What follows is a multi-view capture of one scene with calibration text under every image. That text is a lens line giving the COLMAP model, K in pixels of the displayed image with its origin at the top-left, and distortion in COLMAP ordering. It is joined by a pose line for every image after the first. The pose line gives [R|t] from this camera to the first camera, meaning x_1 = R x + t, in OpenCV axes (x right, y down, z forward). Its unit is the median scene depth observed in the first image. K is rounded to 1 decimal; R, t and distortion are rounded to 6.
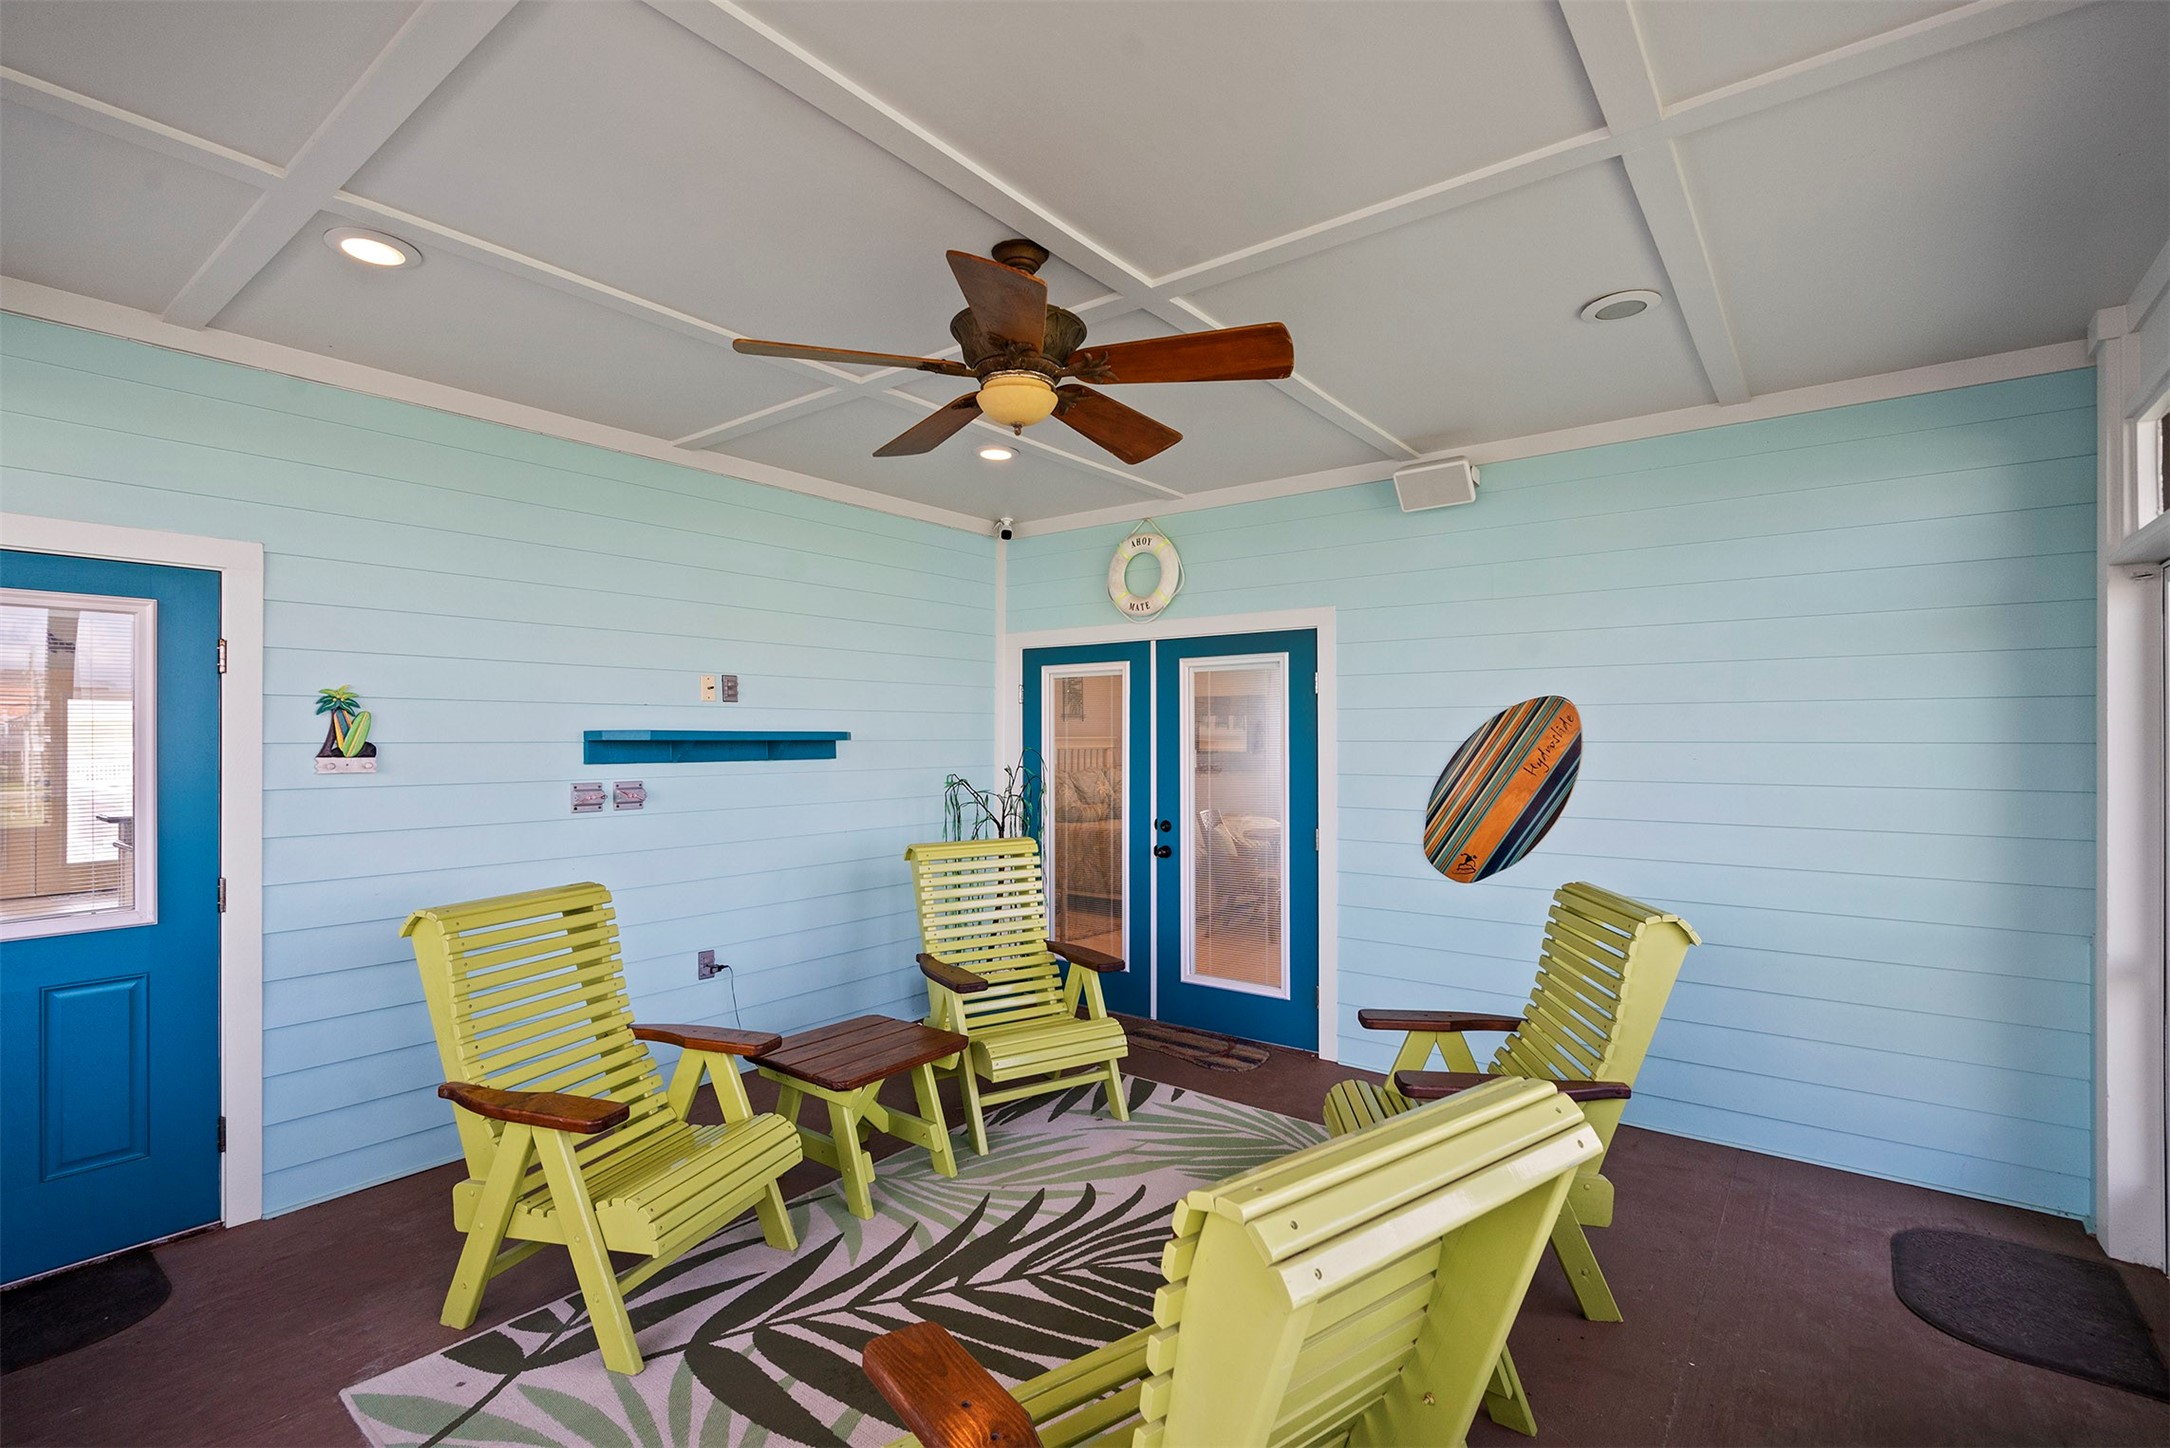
lens RADIAL K [[1004.1, 0, 1085.0], [0, 1004.1, 724.0], [0, 0, 1]] dist [-0.000411, -0.000170]
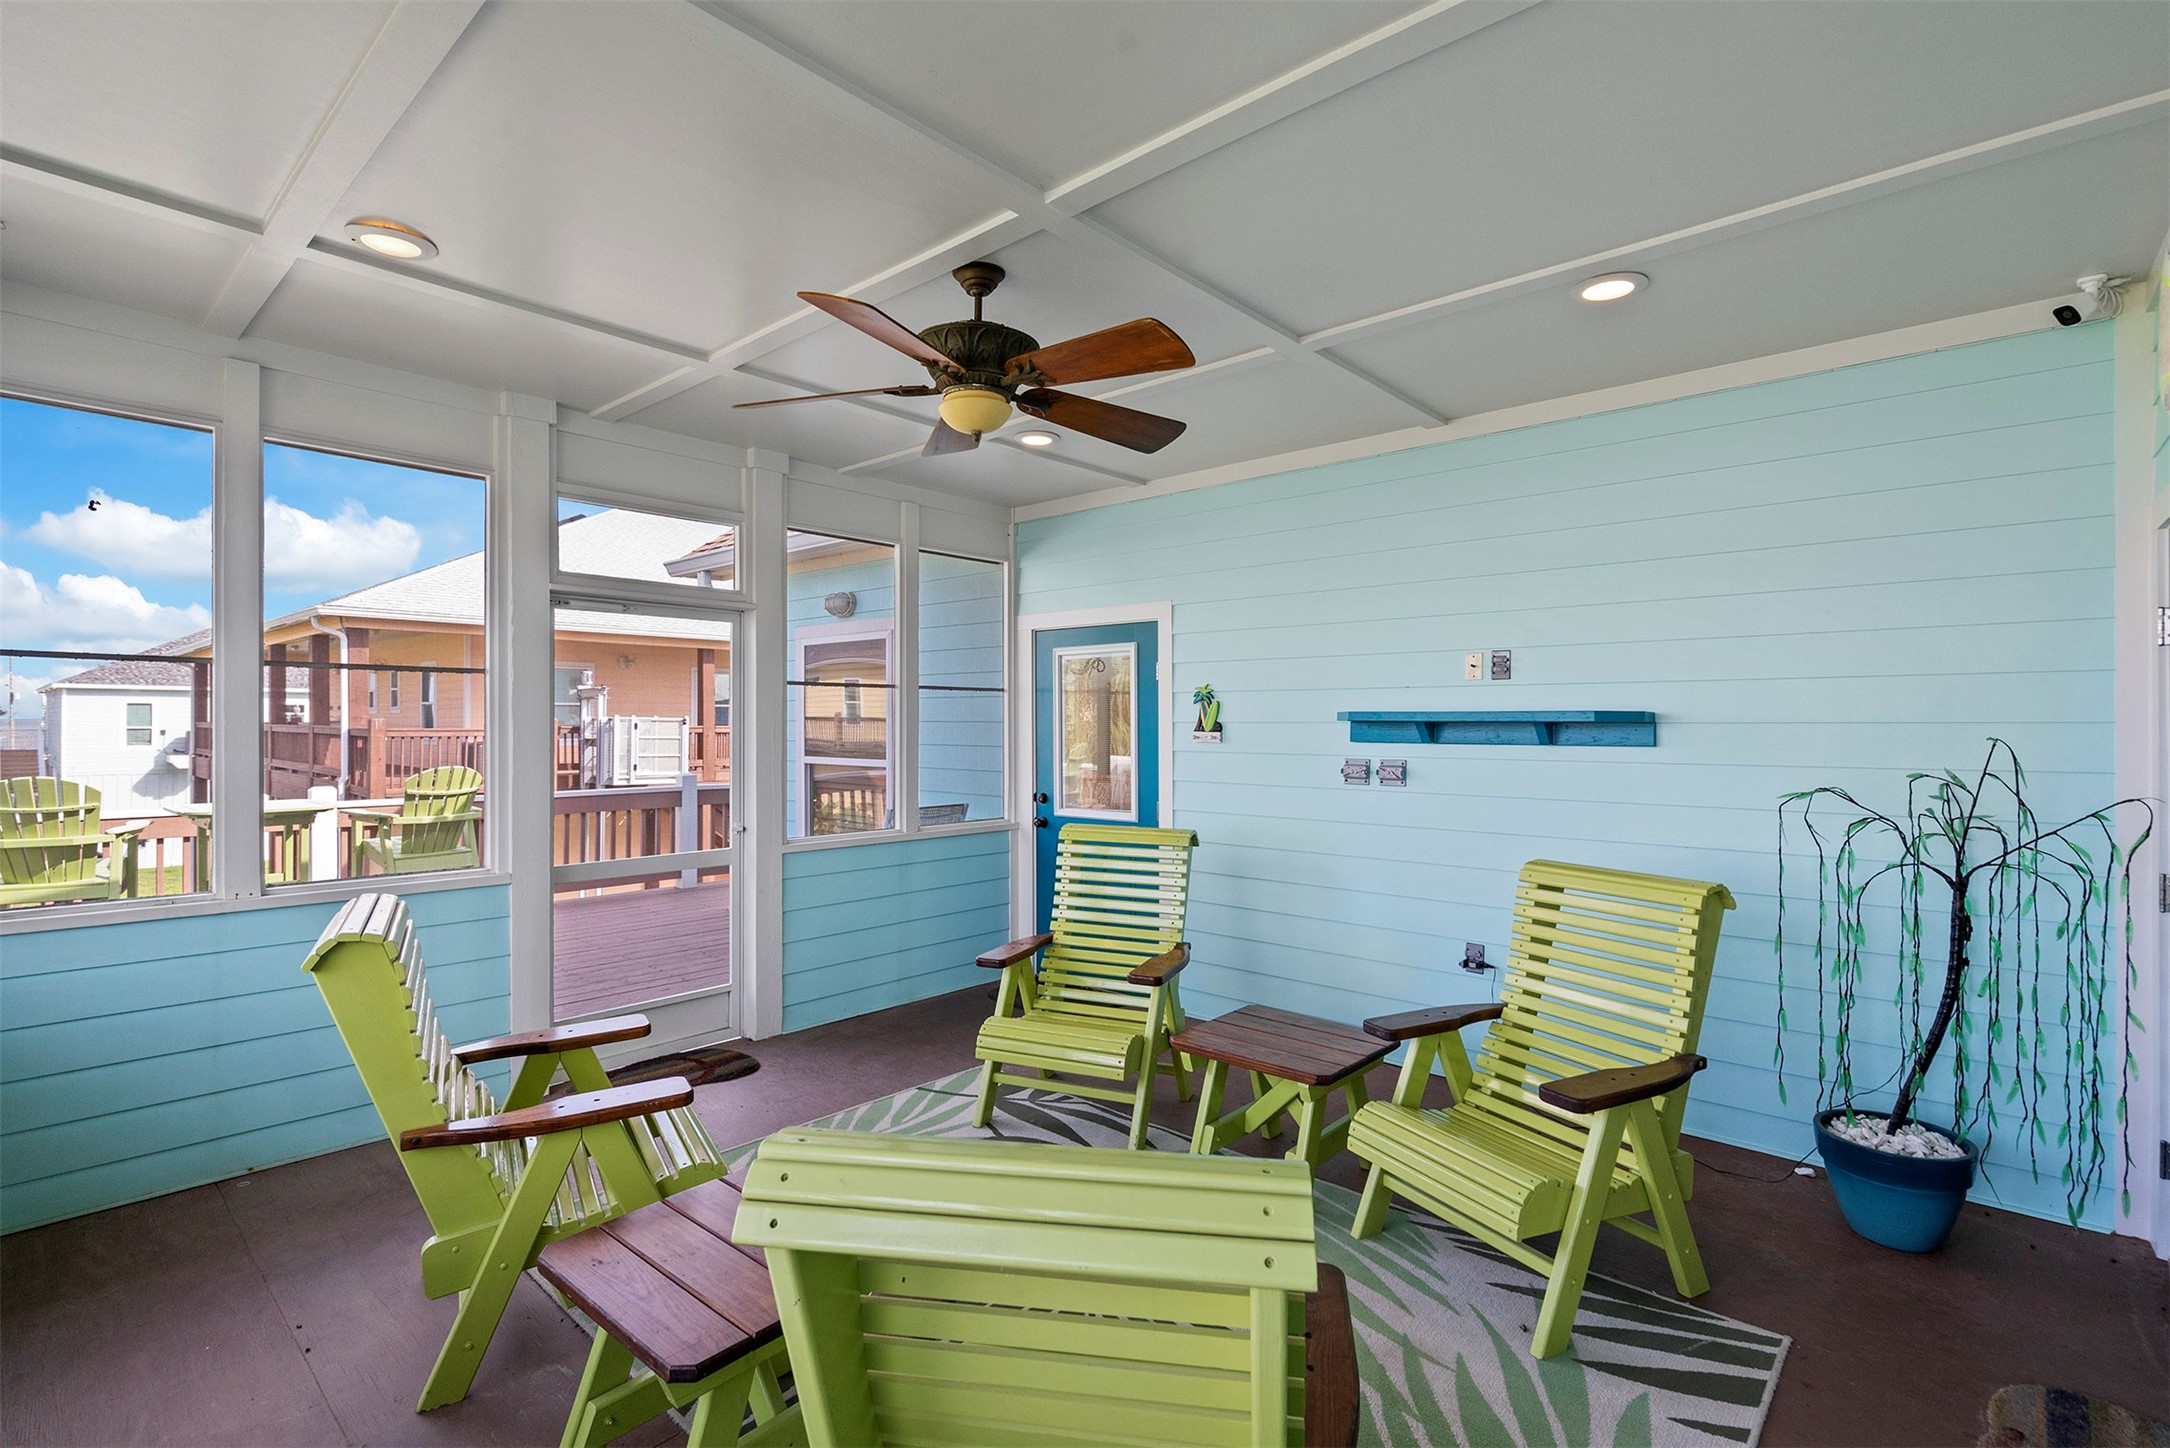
lens RADIAL K [[1004.1, 0, 1085.0], [0, 1004.1, 724.0], [0, 0, 1]] dist [-0.000411, -0.000170]
pose [[-0.074804, 0.013273, -0.997110, 0.667041], [0.020187, 0.999727, 0.011793, 0.000047], [0.996994, -0.019247, -0.075051, 0.786645]]
